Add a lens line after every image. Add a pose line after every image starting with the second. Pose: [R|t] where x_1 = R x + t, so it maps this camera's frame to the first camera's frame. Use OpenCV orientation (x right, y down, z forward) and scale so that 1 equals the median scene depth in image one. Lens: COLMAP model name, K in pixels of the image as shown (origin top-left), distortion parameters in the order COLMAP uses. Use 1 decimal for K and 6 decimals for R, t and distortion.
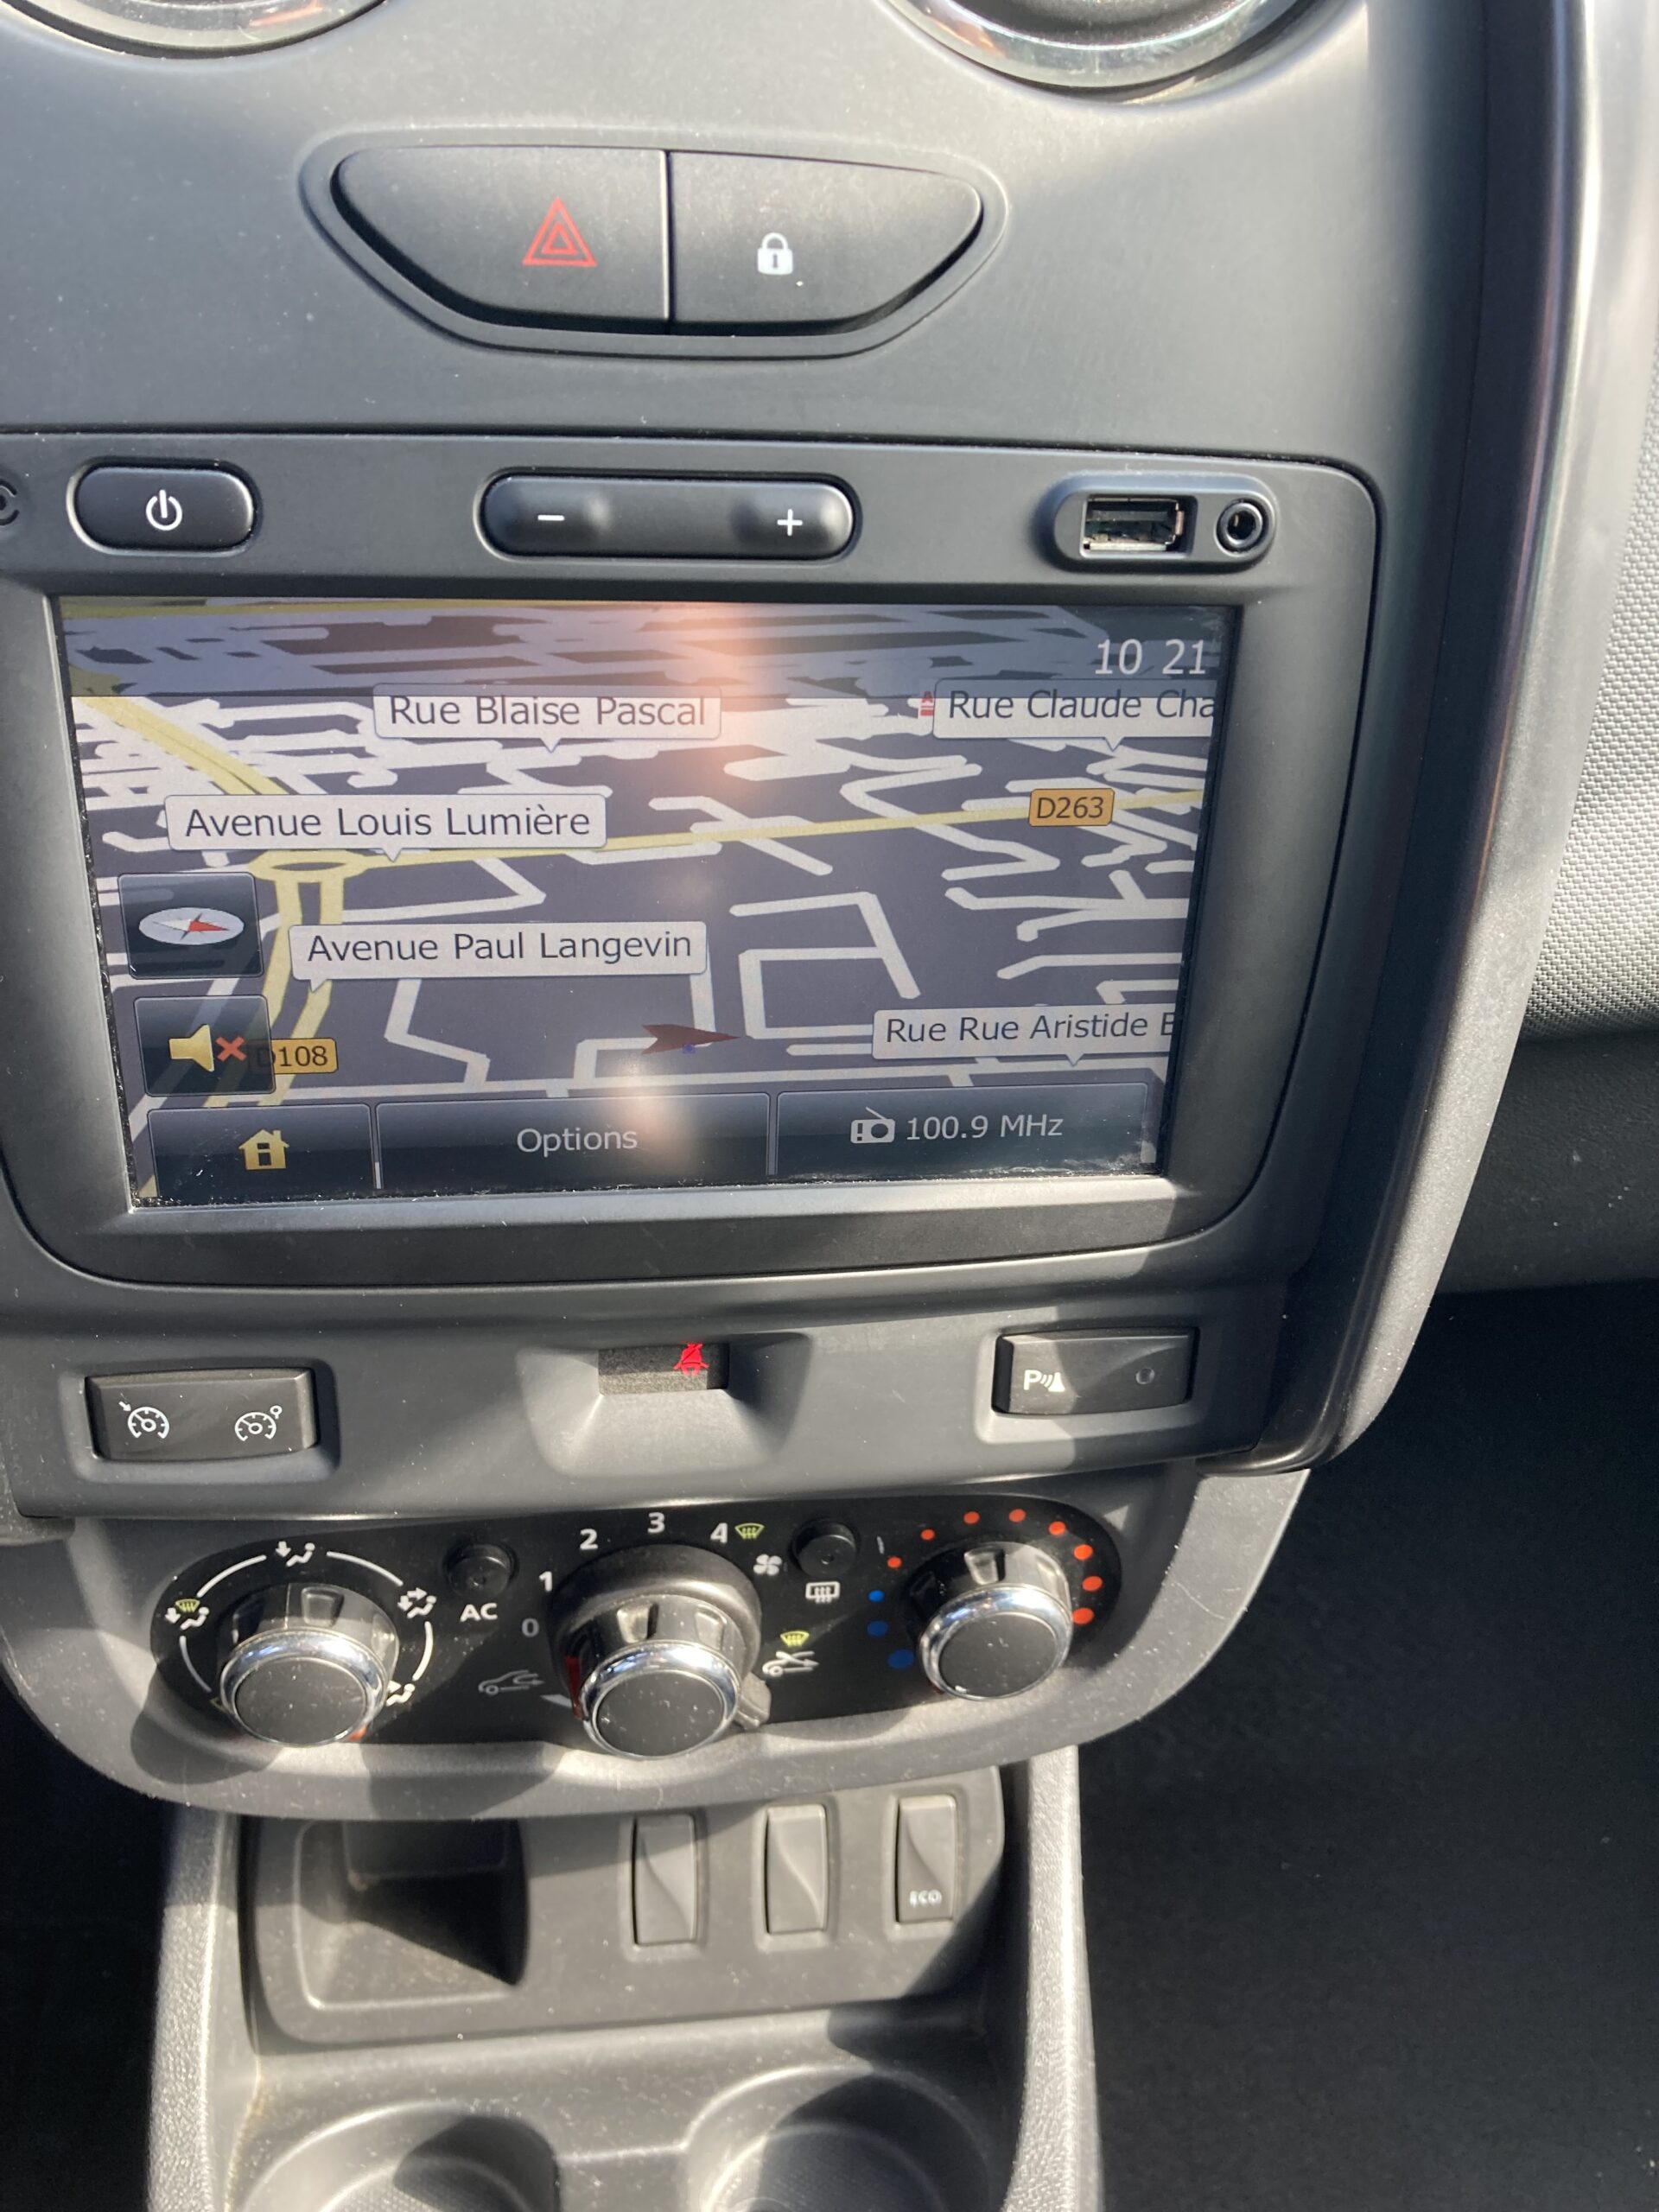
lens RADIAL K [[1787.4, 0, 767.7], [0, 1787.4, 1111.3], [0, 0, 1]] dist [-0.013806, 0.014262]
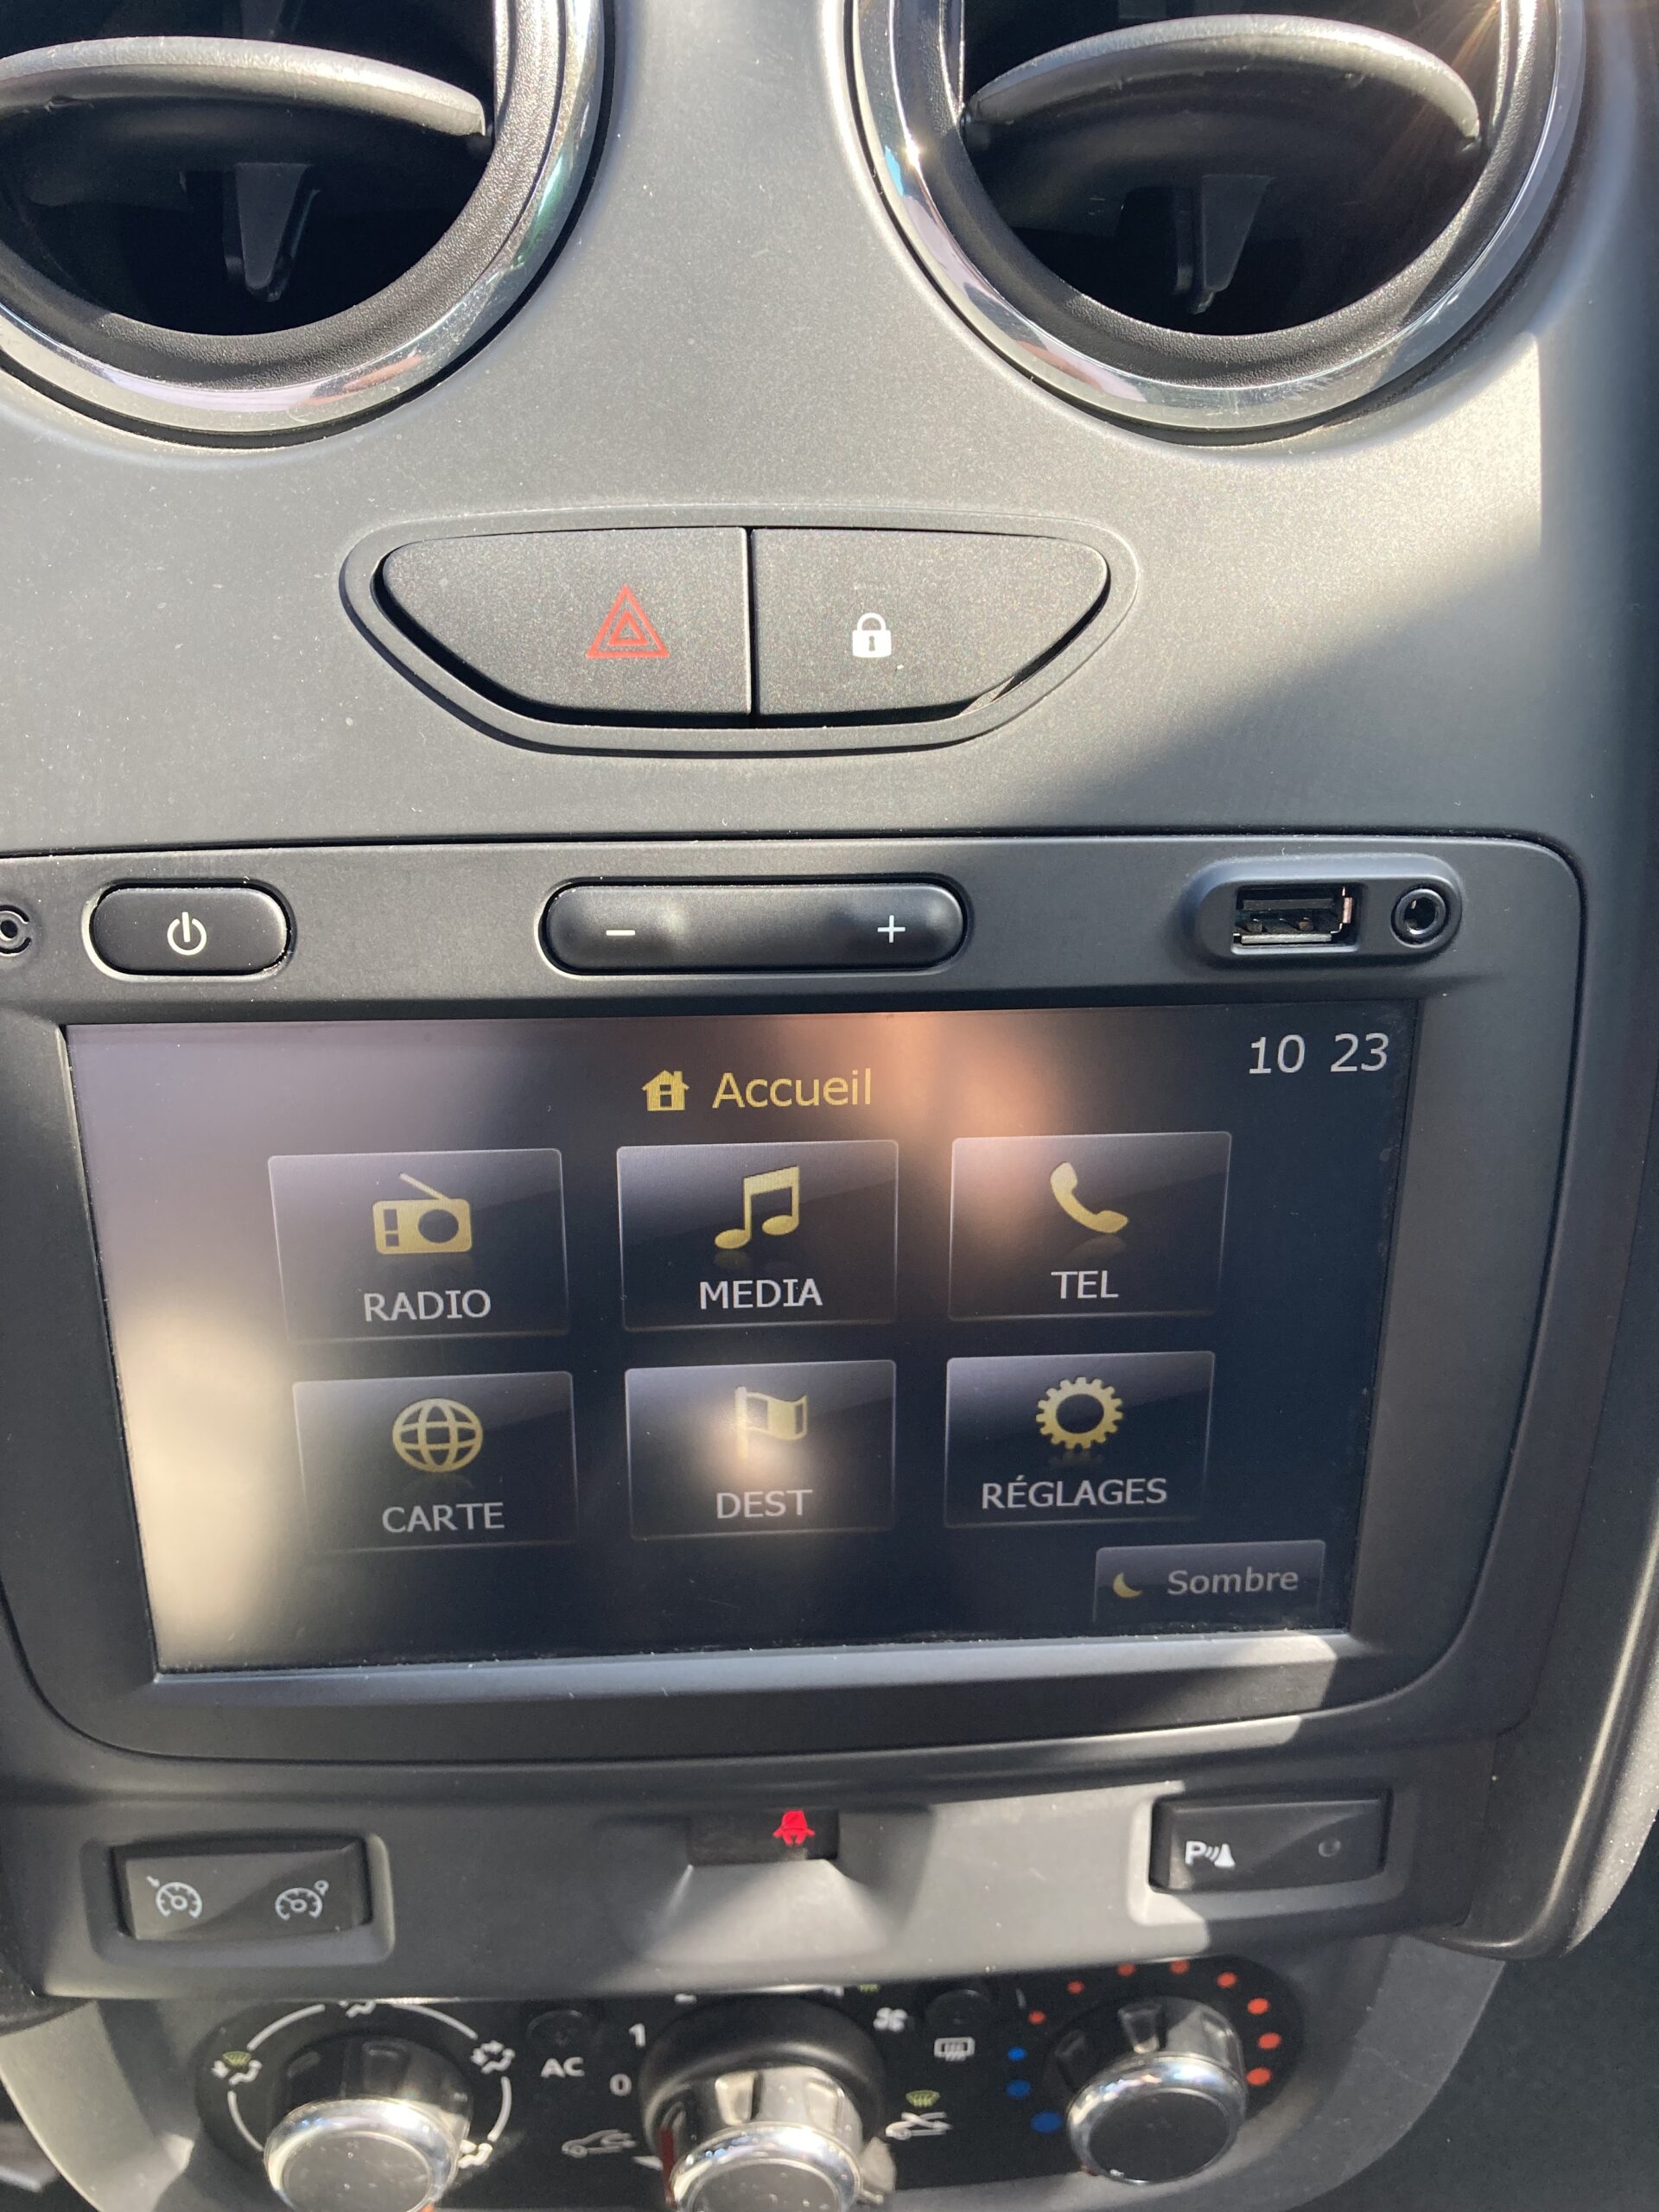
lens RADIAL K [[1787.4, 0, 775.1], [0, 1787.4, 1126.3], [0, 0, 1]] dist [-0.013806, 0.014262]
pose [[0.997072, -0.008384, -0.076010, 0.015797], [0.001135, 0.995485, -0.094915, -0.113559], [0.076463, 0.094551, 0.992579, 0.105080]]
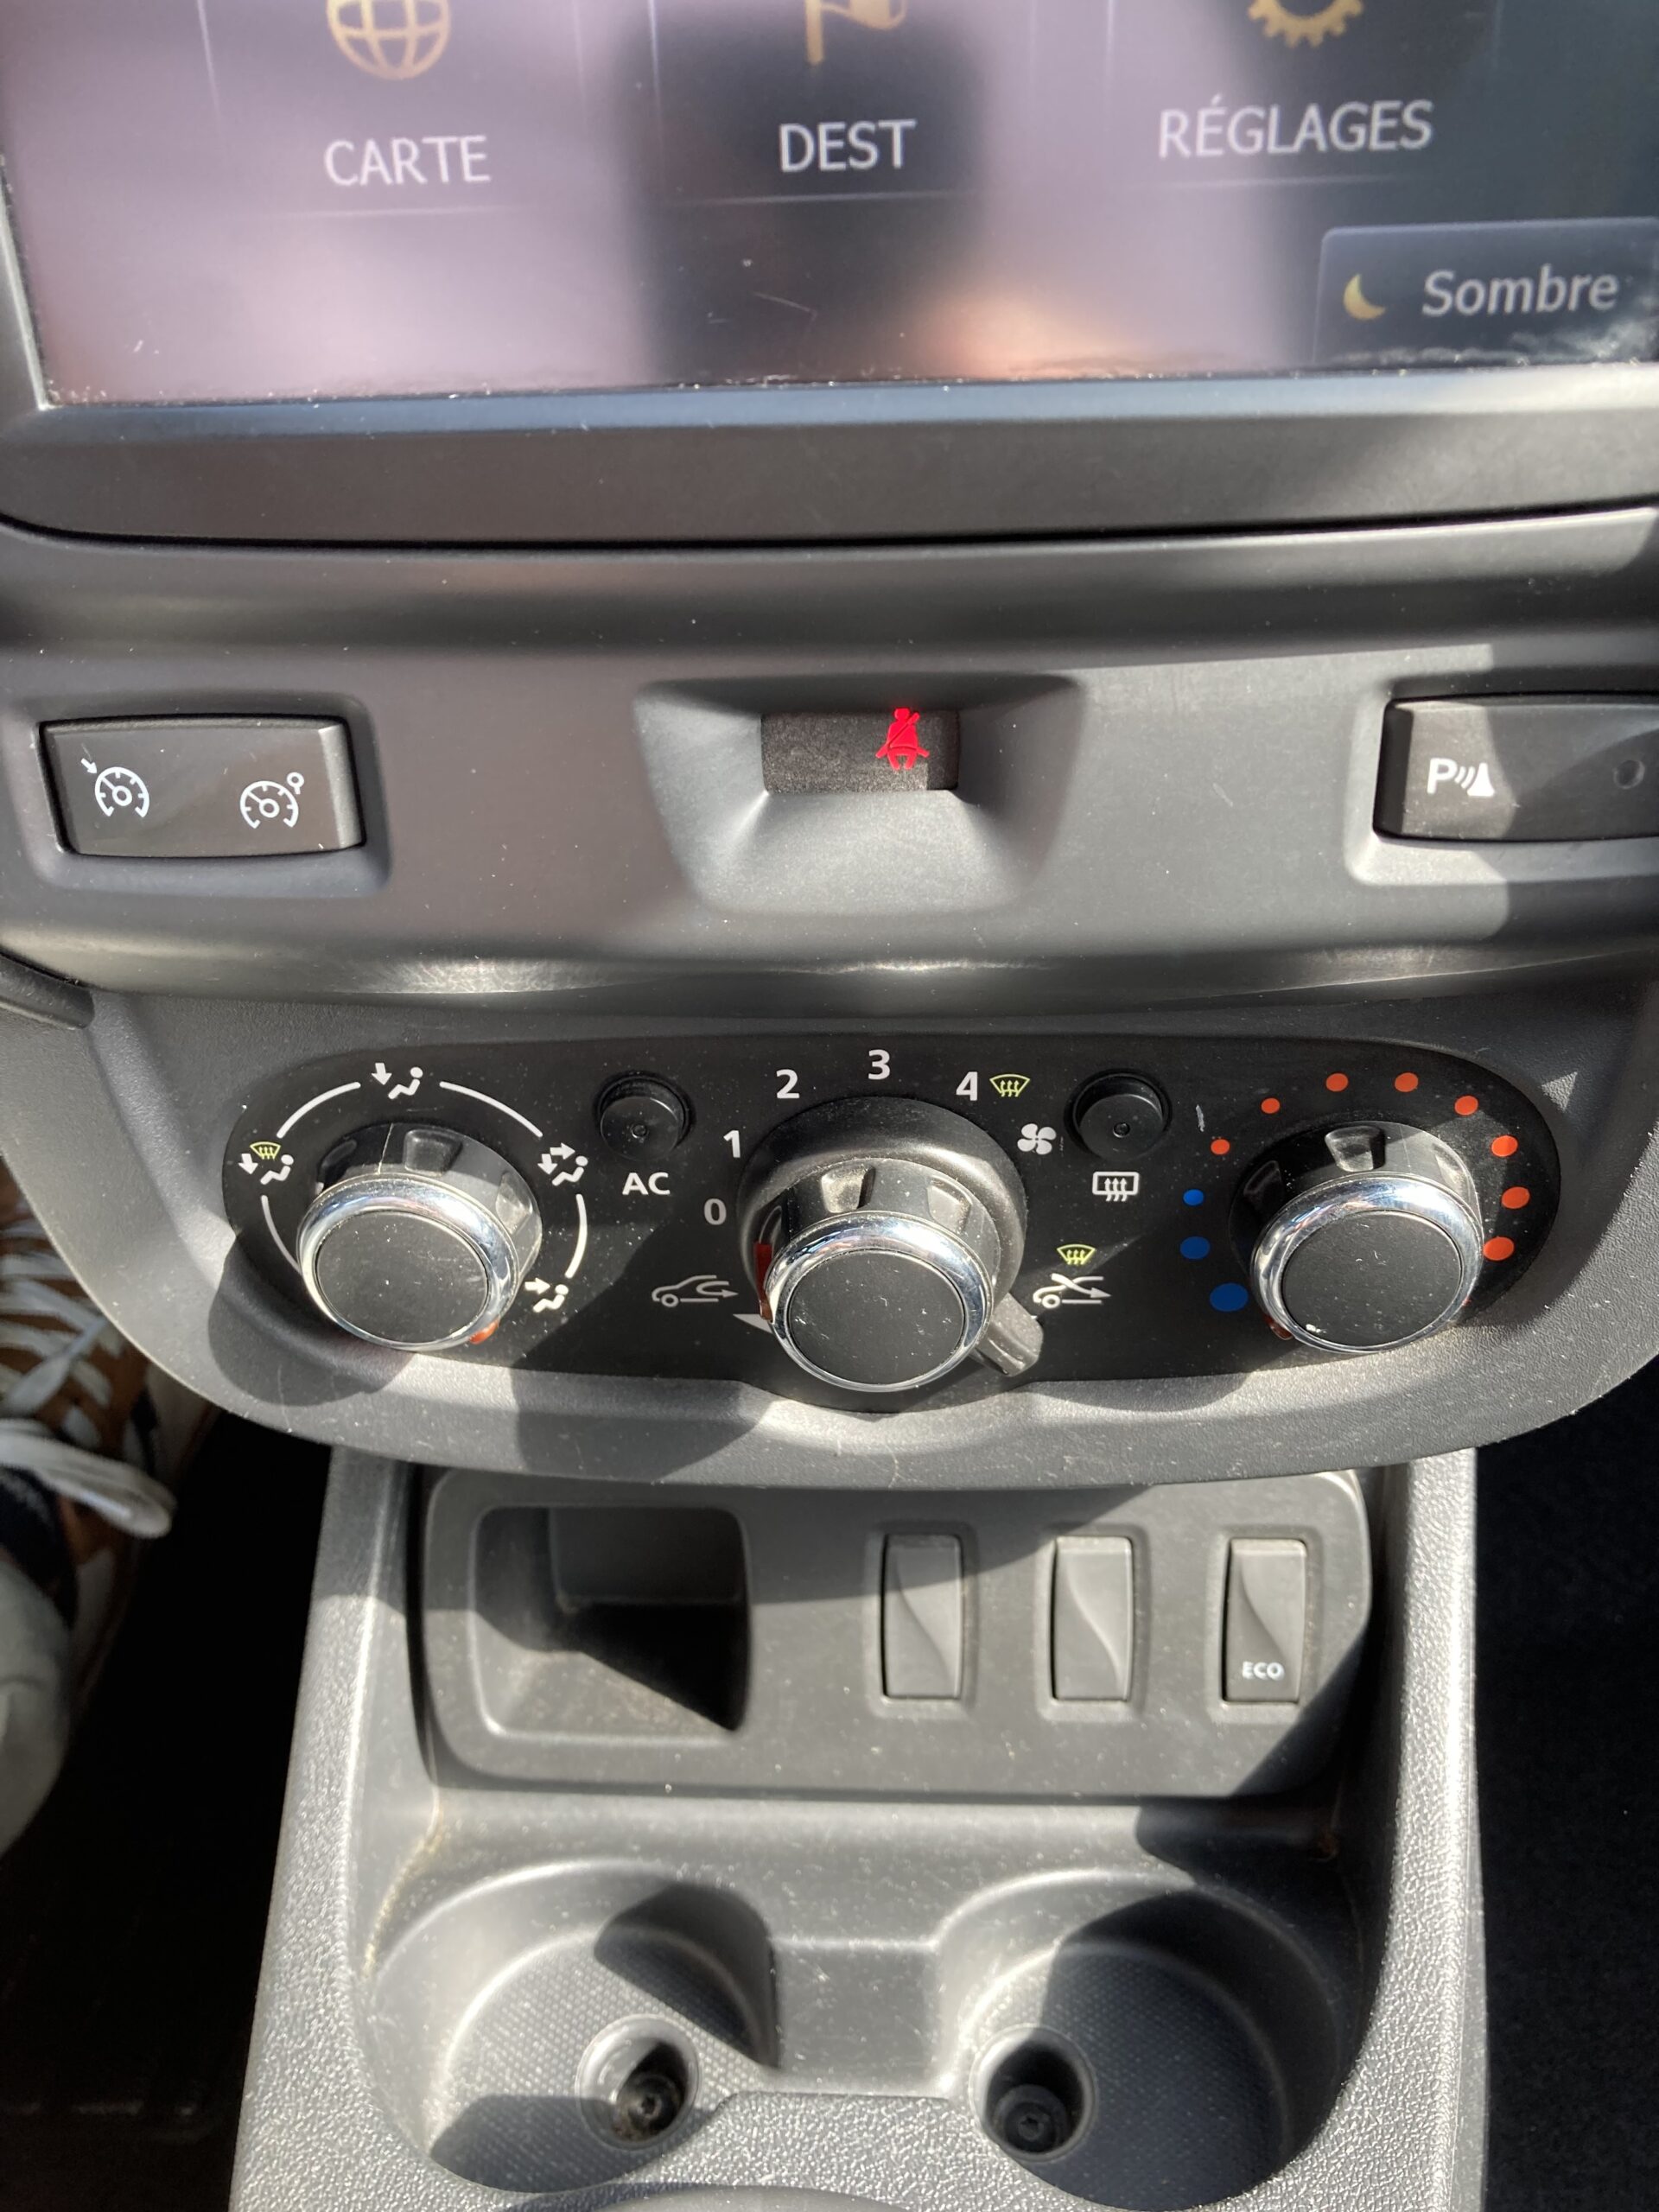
lens RADIAL K [[1787.4, 0, 813.5], [0, 1787.4, 1085.1], [0, 0, 1]] dist [-0.013806, 0.014262]
pose [[0.983066, 0.025597, -0.181457, 0.047124], [-0.017406, 0.998762, 0.046593, 0.234868], [0.182425, -0.042645, 0.982294, 0.331204]]
